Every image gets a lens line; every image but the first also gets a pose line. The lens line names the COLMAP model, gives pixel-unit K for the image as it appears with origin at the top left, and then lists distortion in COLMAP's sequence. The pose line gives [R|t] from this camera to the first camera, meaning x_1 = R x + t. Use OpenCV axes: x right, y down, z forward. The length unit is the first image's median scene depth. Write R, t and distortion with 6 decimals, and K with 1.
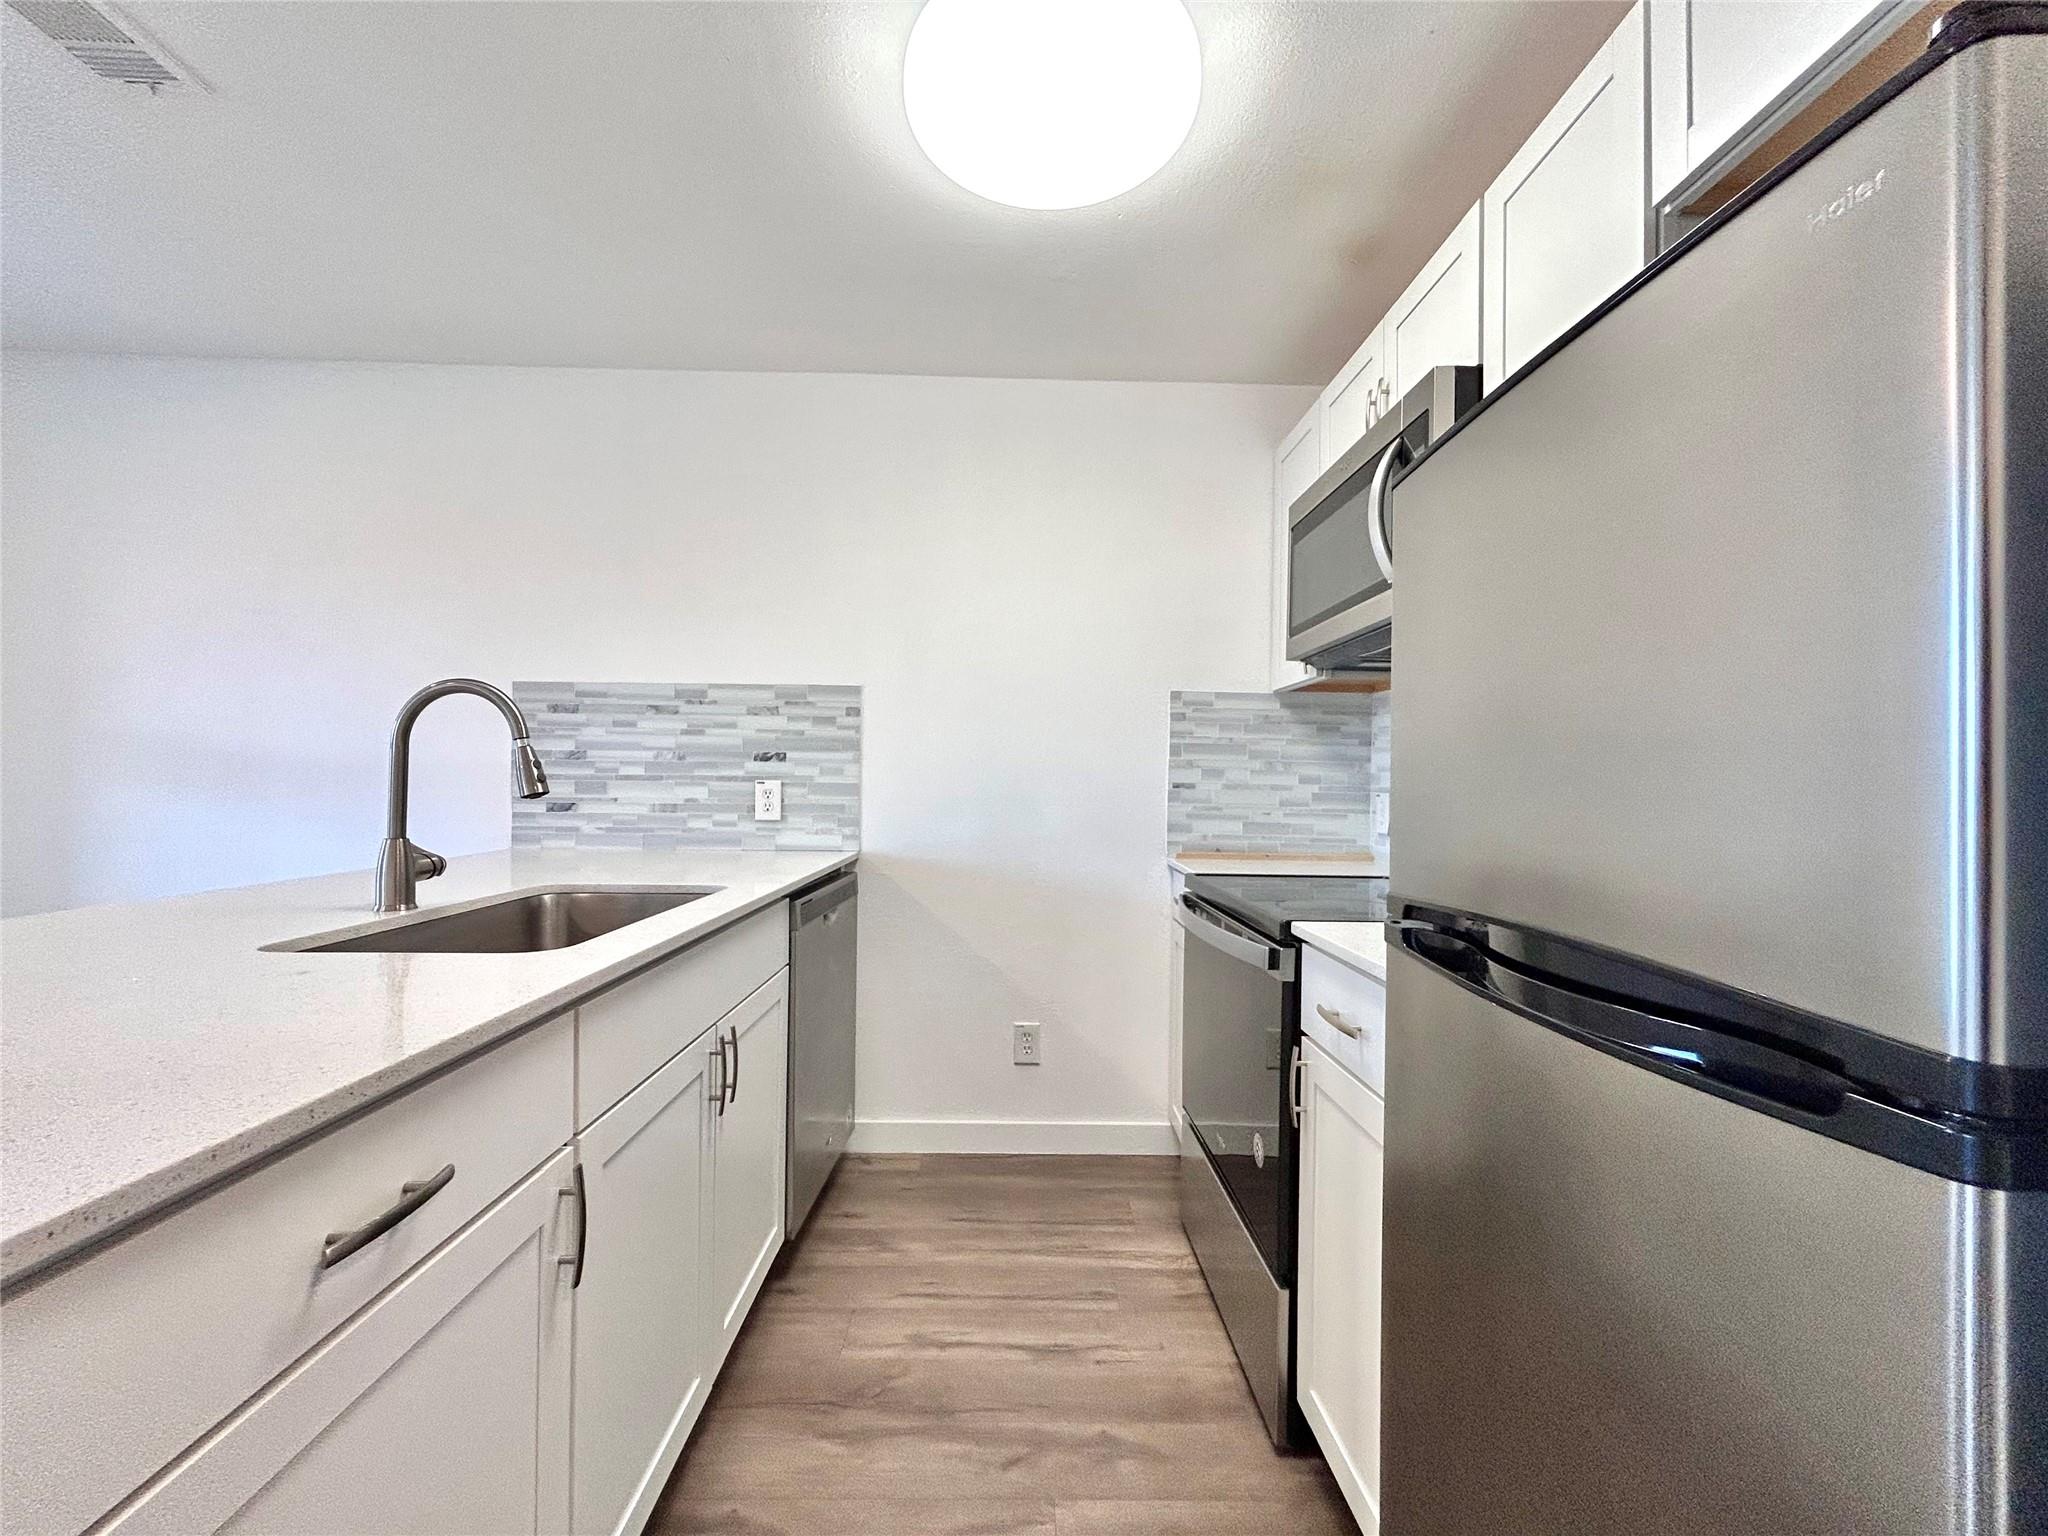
lens RADIAL K [[821.9, 0, 1022.3], [0, 821.9, 772.3], [0, 0, 1]] dist [0.000271, -0.004713]
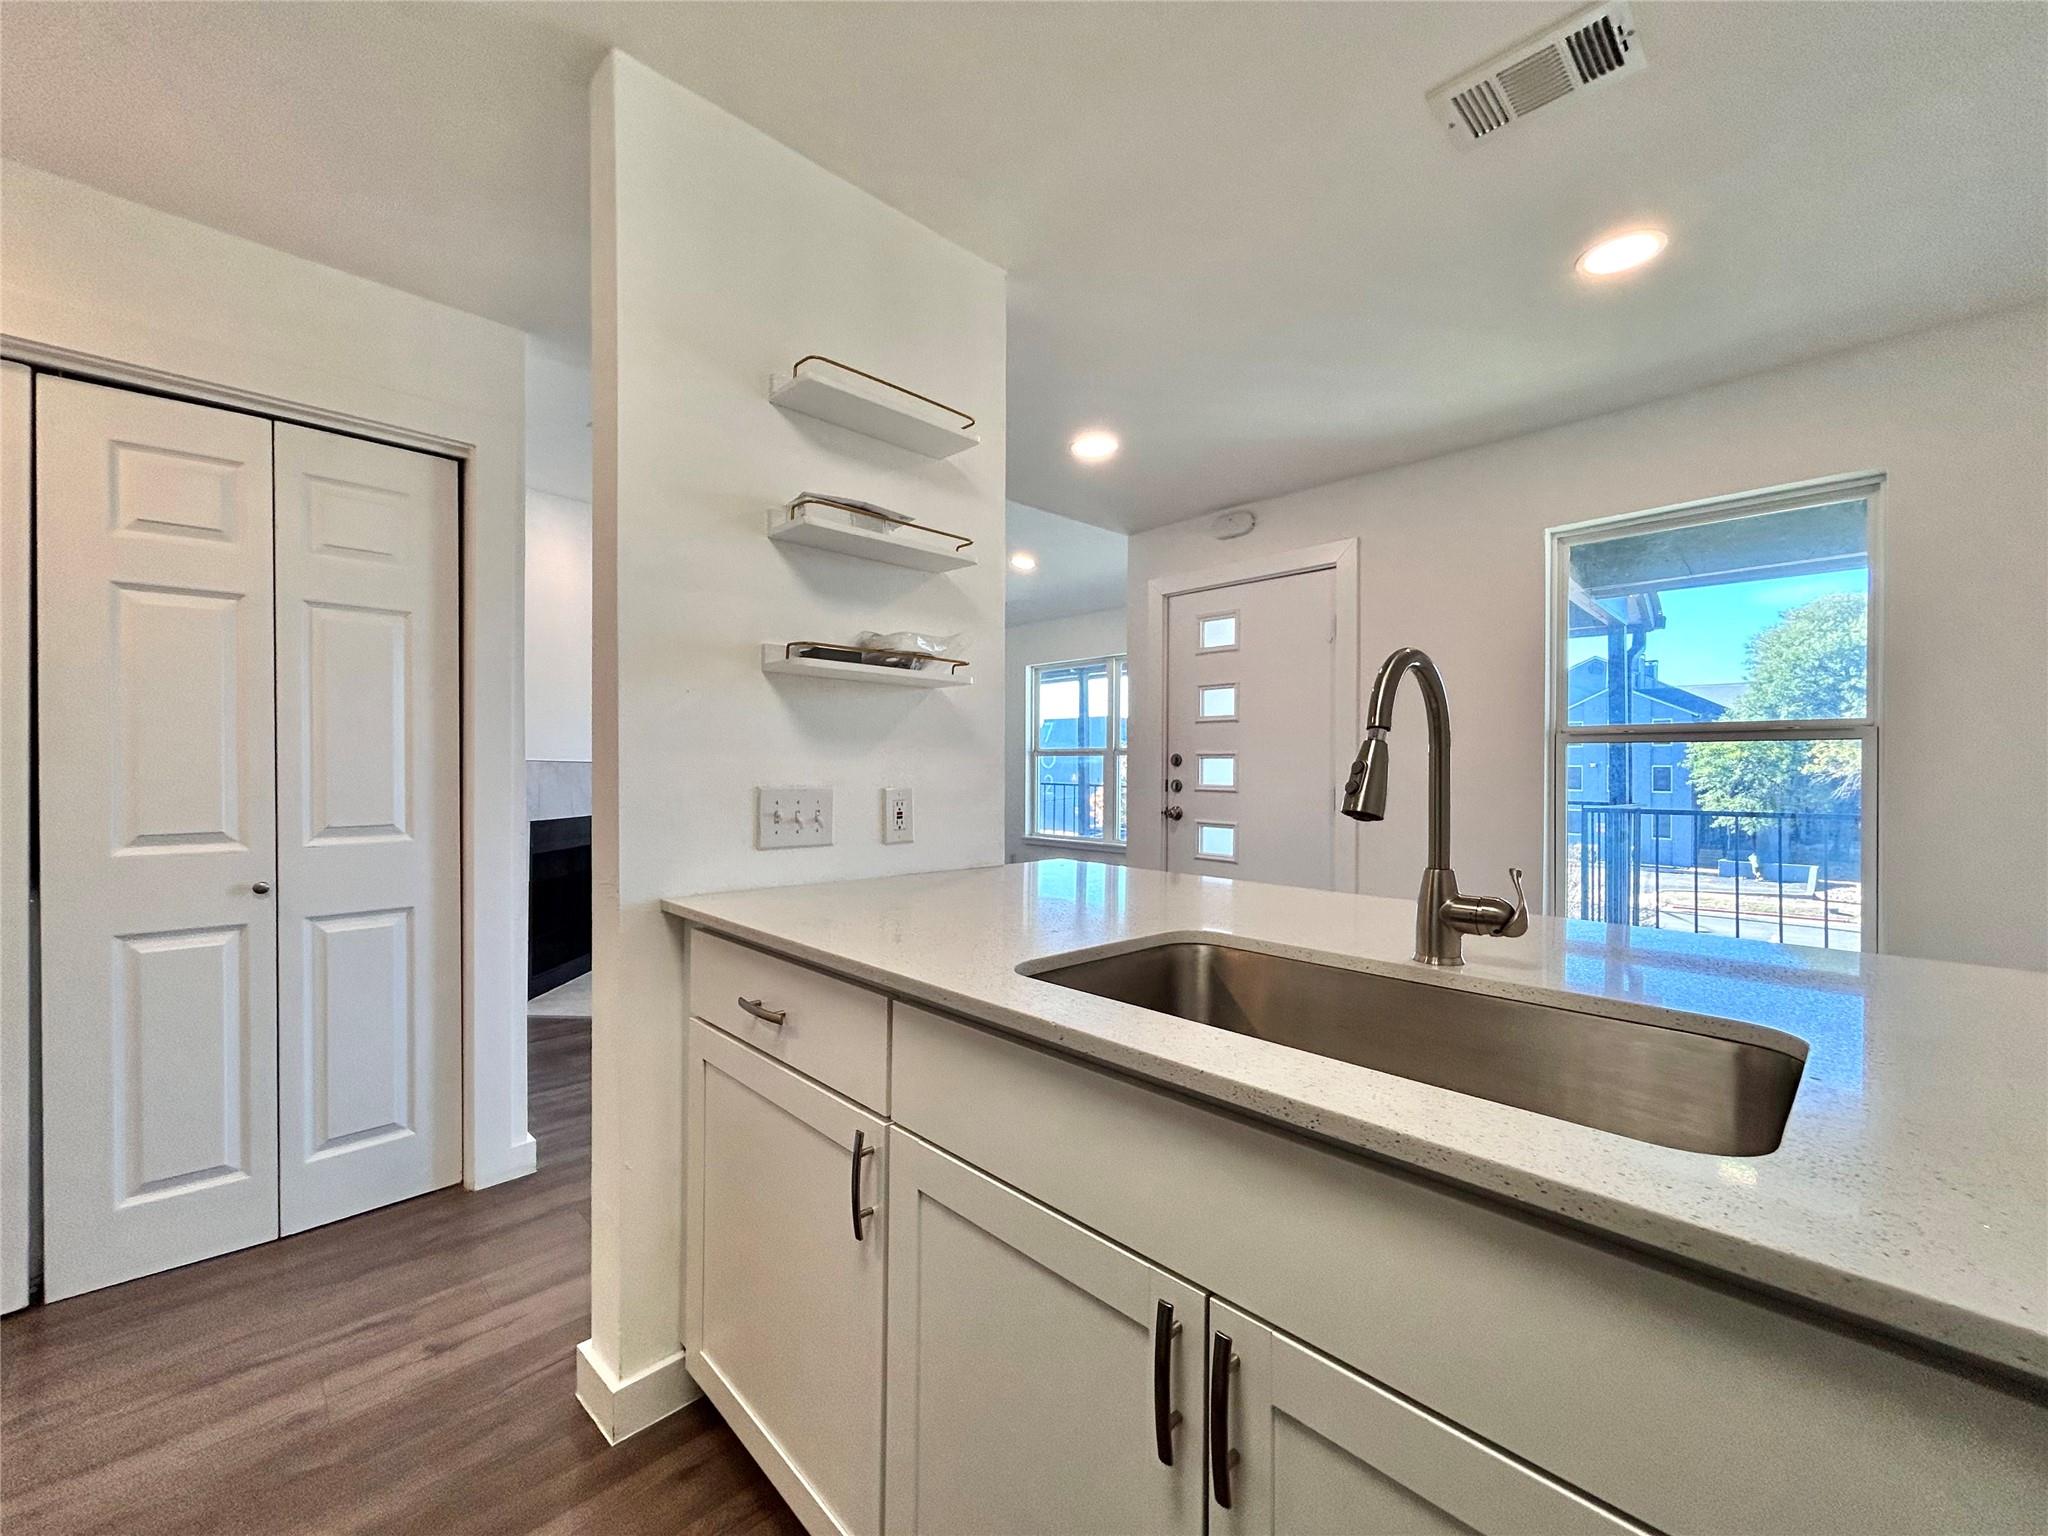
lens RADIAL K [[821.9, 0, 1022.3], [0, 821.9, 772.3], [0, 0, 1]] dist [0.000271, -0.004713]
pose [[-0.726469, -0.015931, -0.687014, 0.026863], [-0.009349, 0.999868, -0.013299, 0.002385], [0.687135, -0.003239, -0.726522, 0.698910]]
